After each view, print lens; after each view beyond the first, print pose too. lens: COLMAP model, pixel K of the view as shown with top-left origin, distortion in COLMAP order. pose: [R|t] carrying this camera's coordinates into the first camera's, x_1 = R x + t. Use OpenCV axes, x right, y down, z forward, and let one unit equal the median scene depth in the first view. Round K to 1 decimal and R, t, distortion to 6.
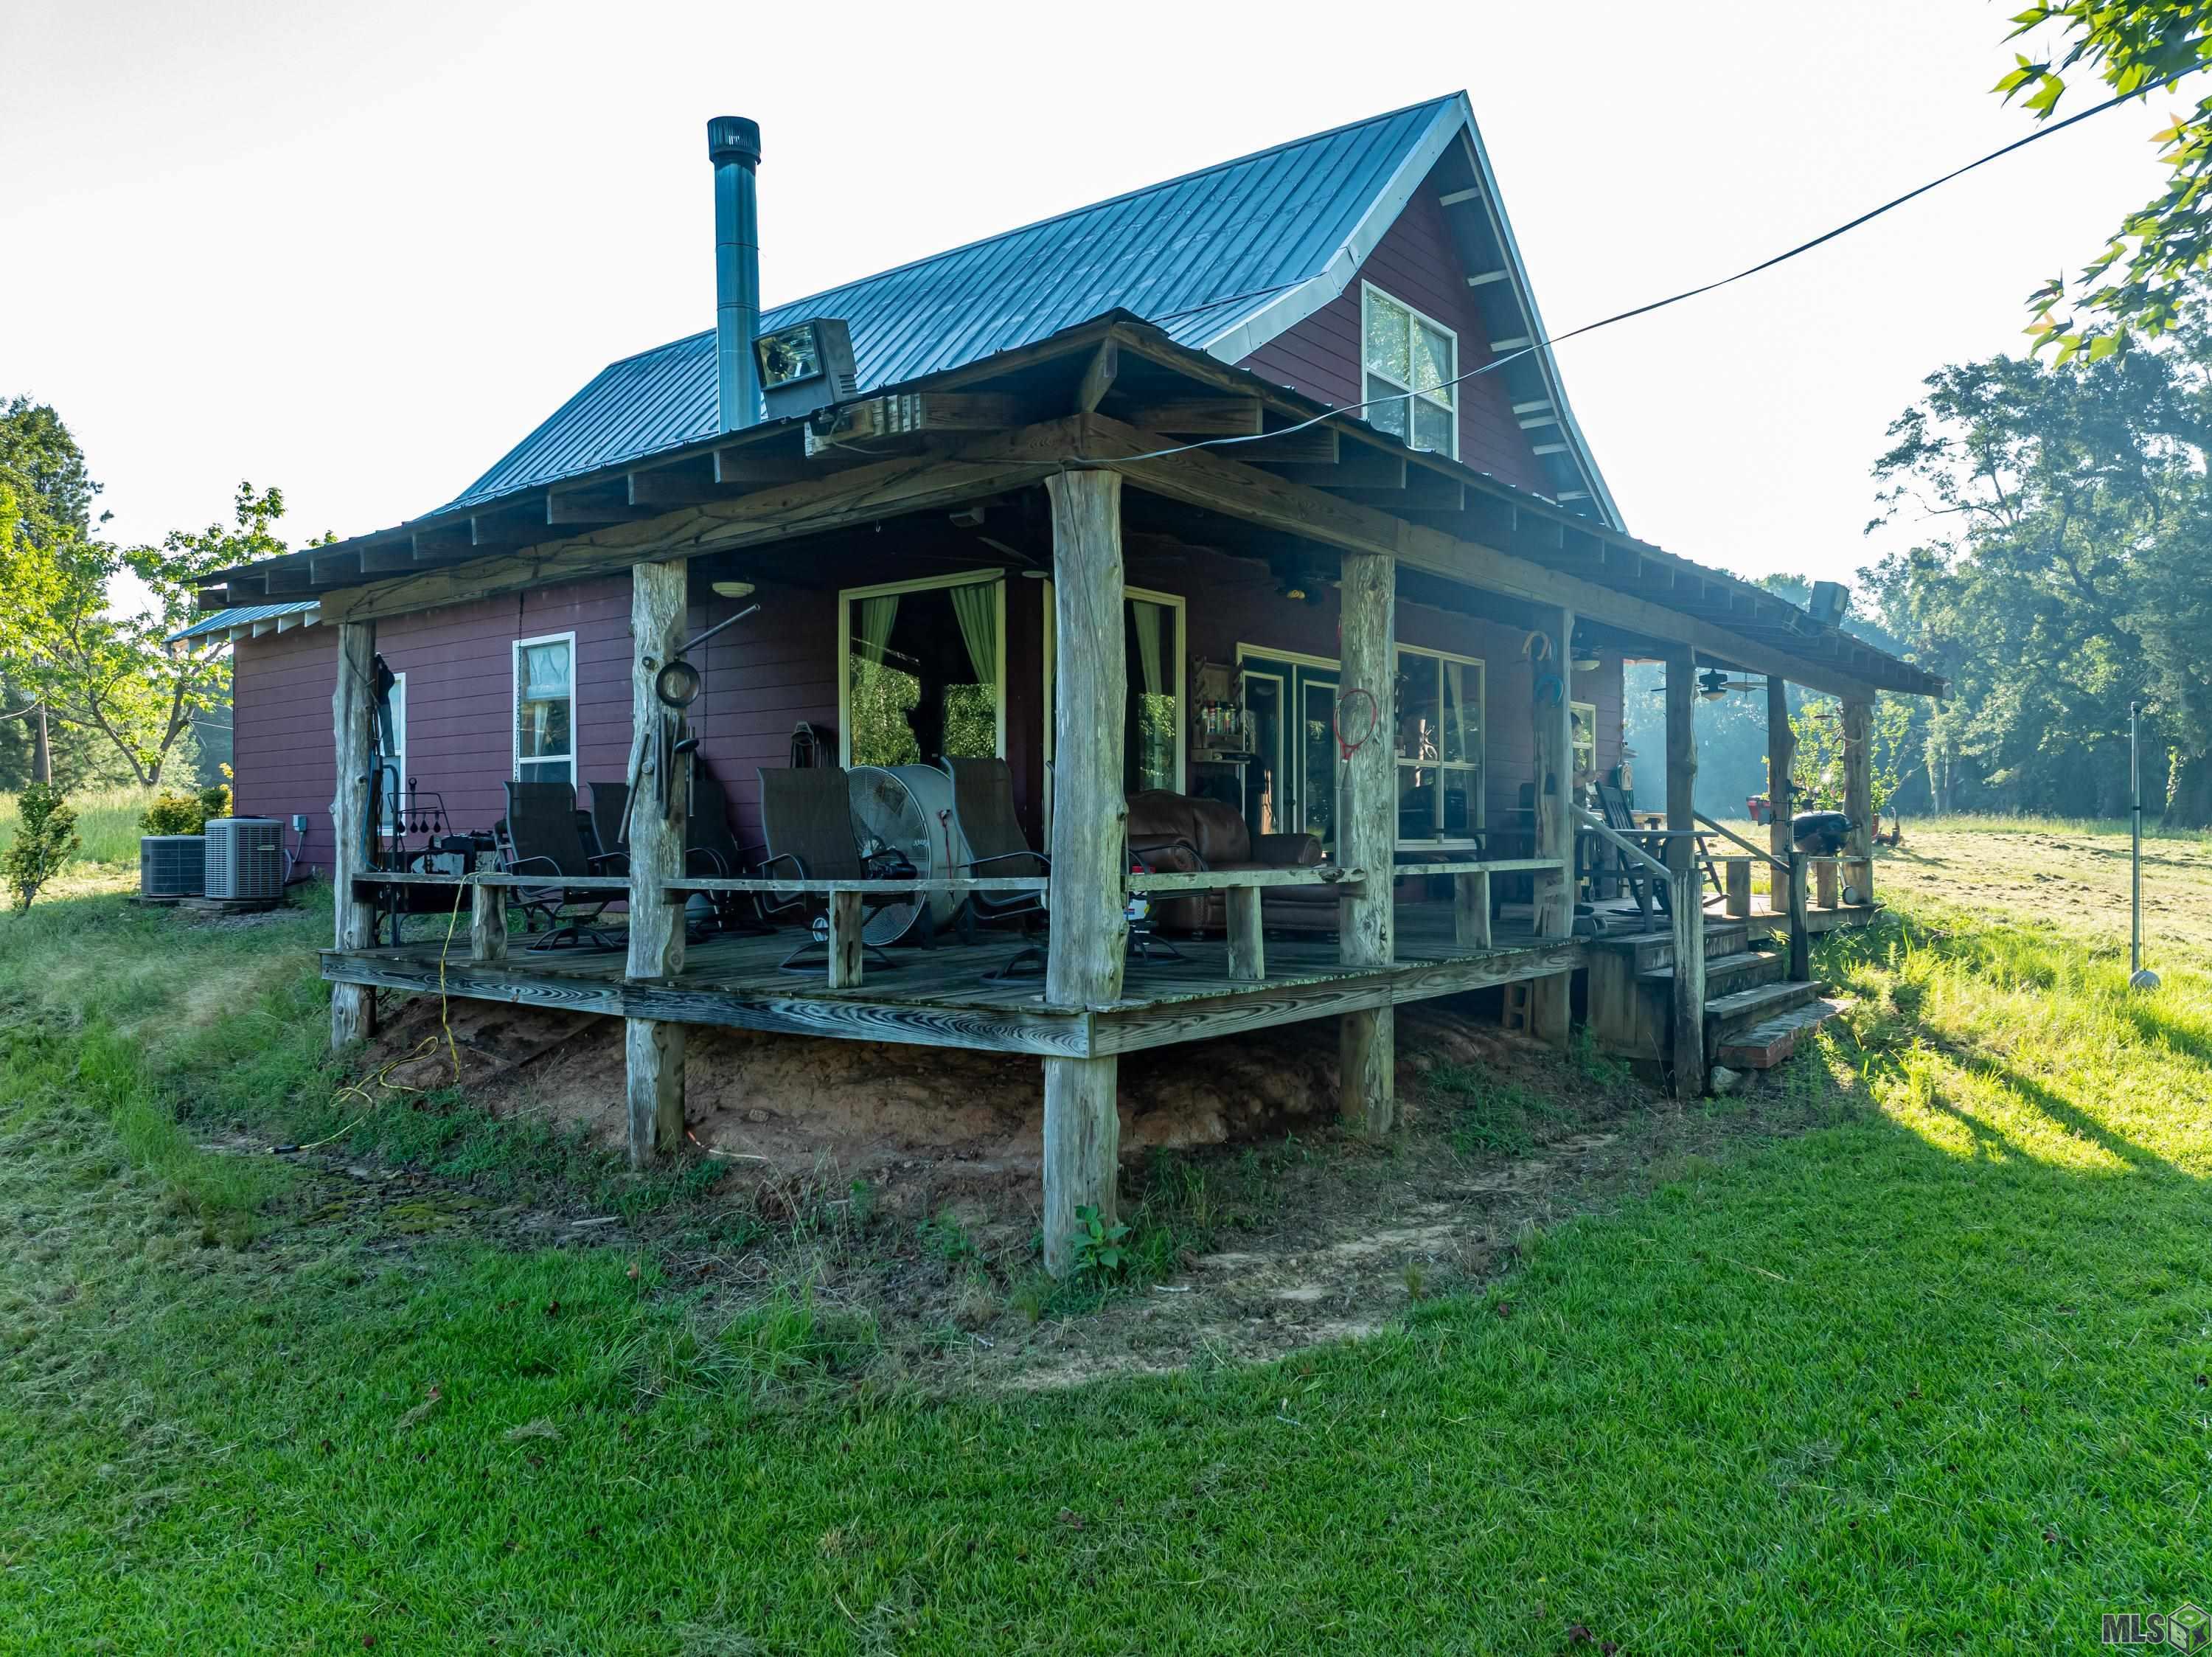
lens RADIAL K [[1560.1, 0, 1105.9], [0, 1560.1, 834.4], [0, 0, 1]] dist [-0.057047, 0.021351]
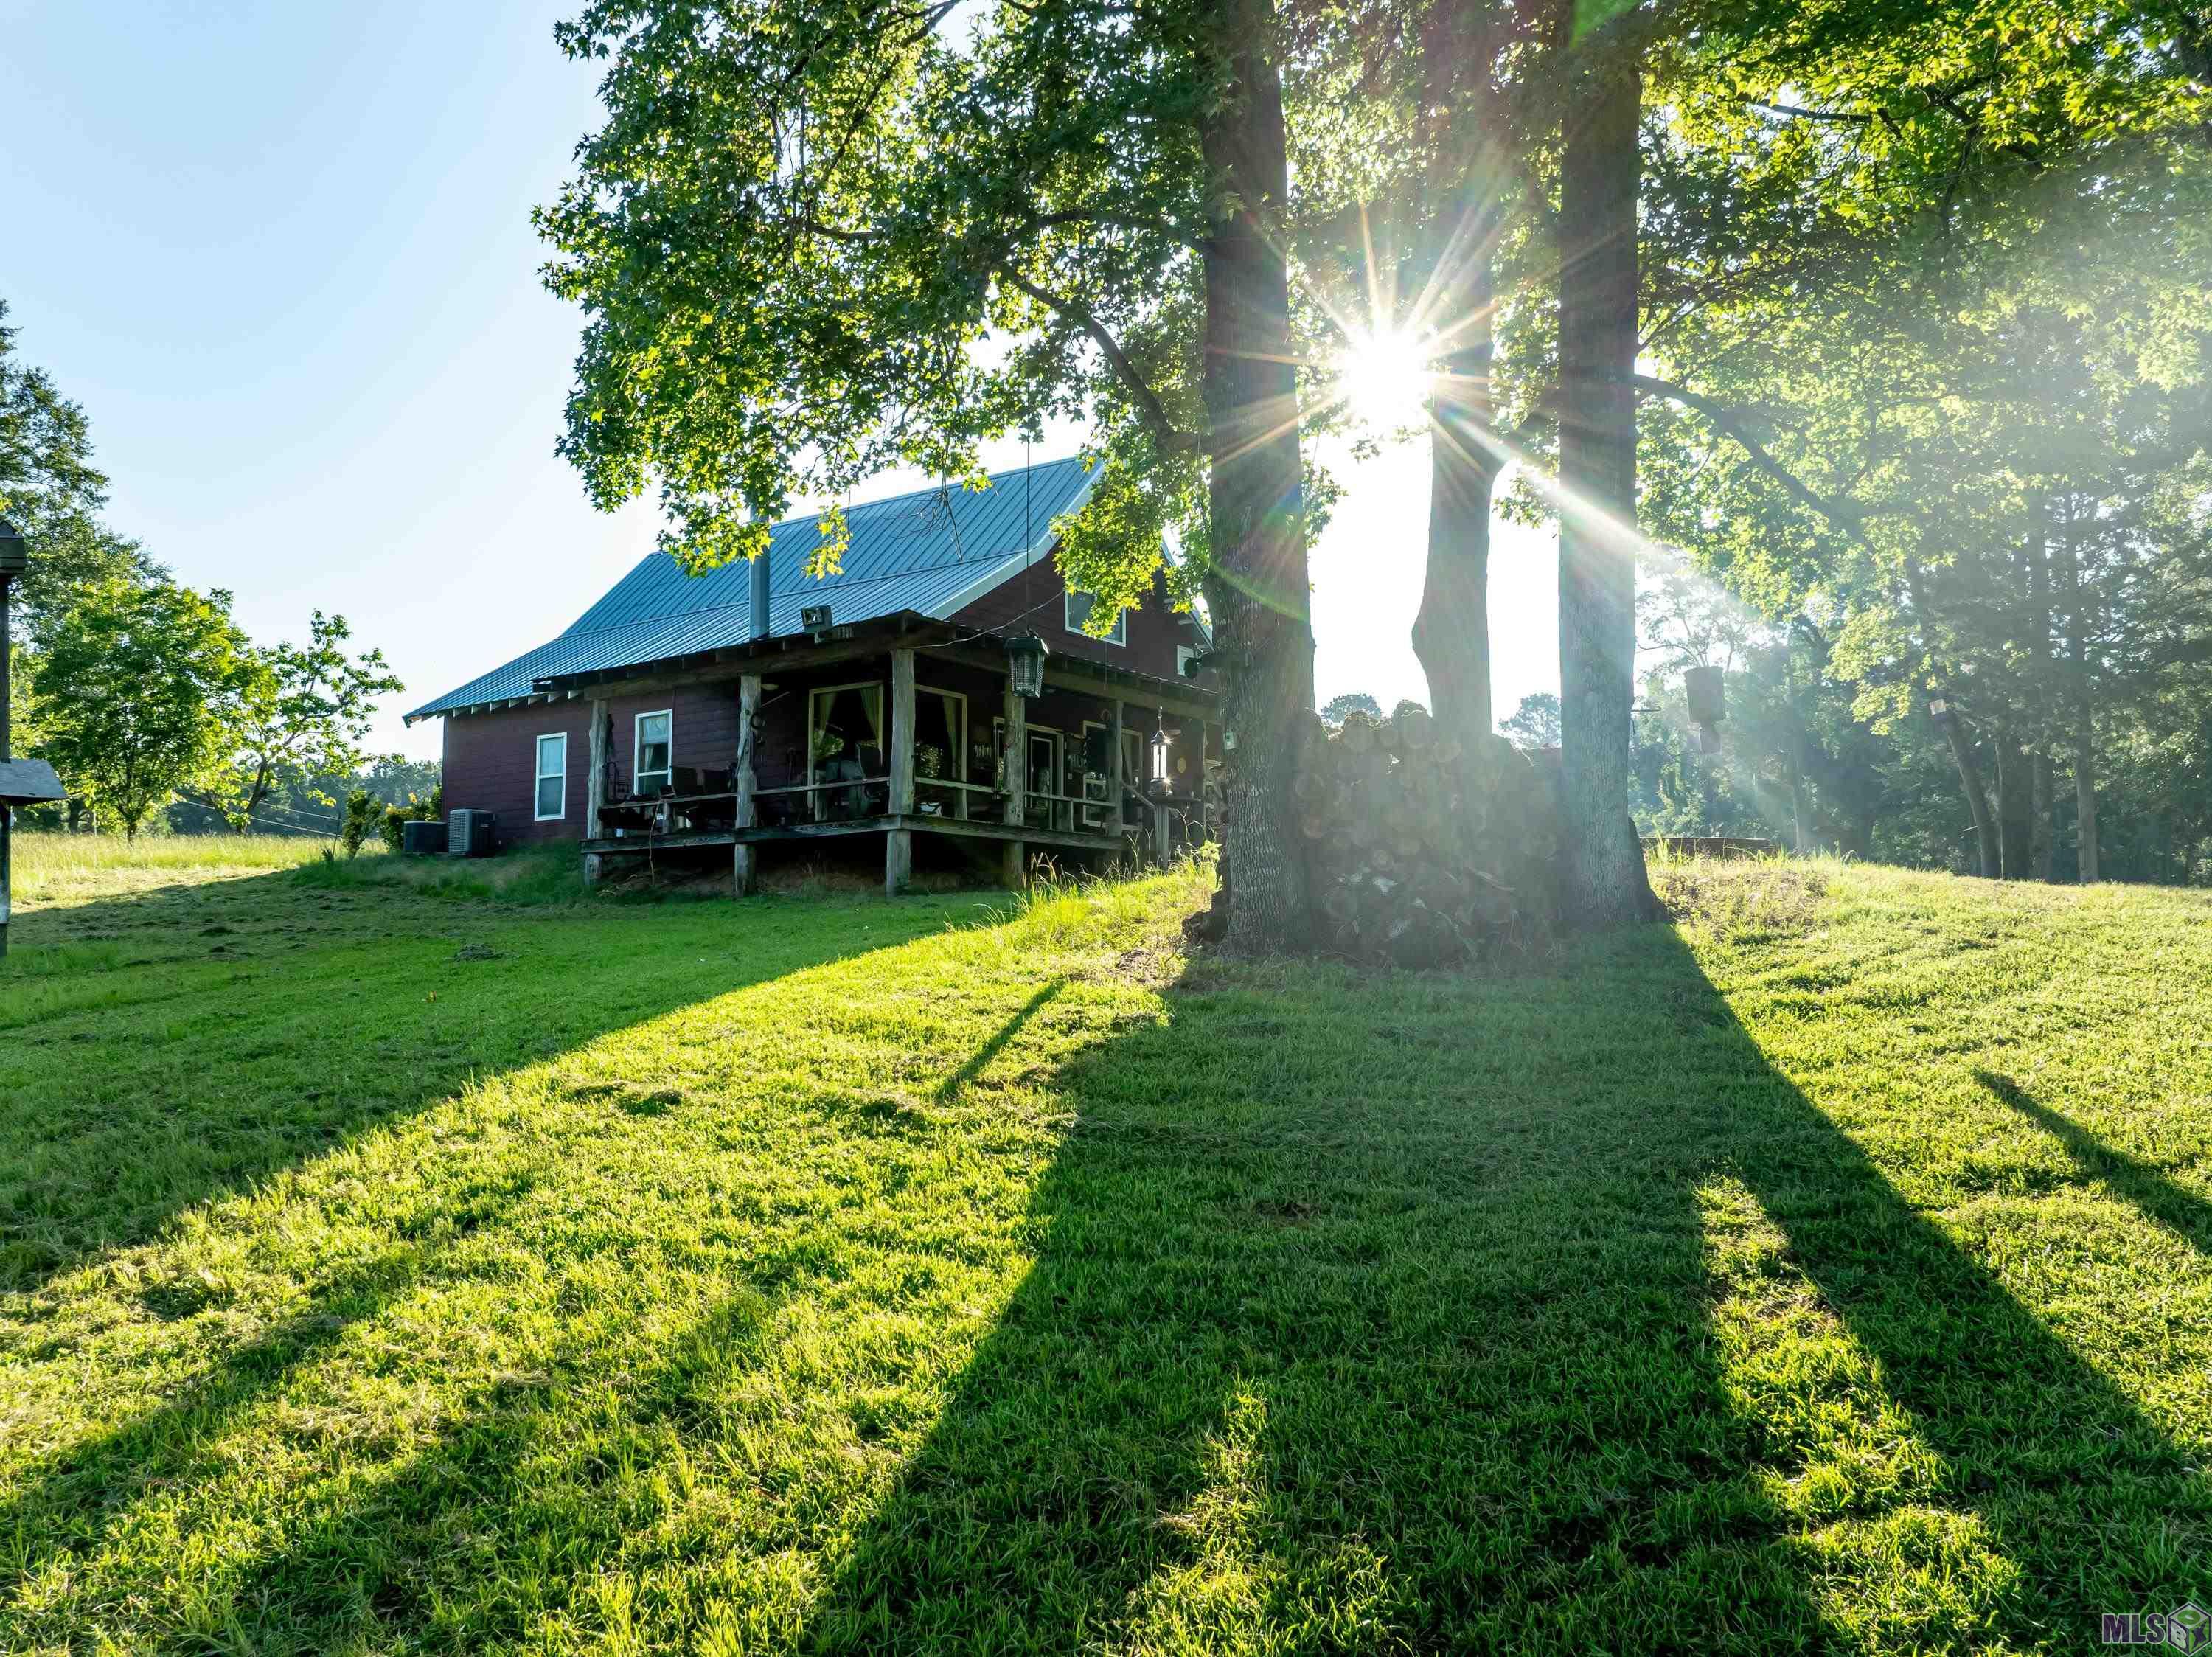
lens RADIAL K [[1560.1, 0, 1108.7], [0, 1560.1, 827.0], [0, 0, 1]] dist [-0.057047, 0.021351]
pose [[0.998158, 0.007176, 0.060237, 0.149939], [-0.002231, 0.996650, -0.081752, 0.268538], [-0.060622, 0.081467, 0.994831, -1.493068]]
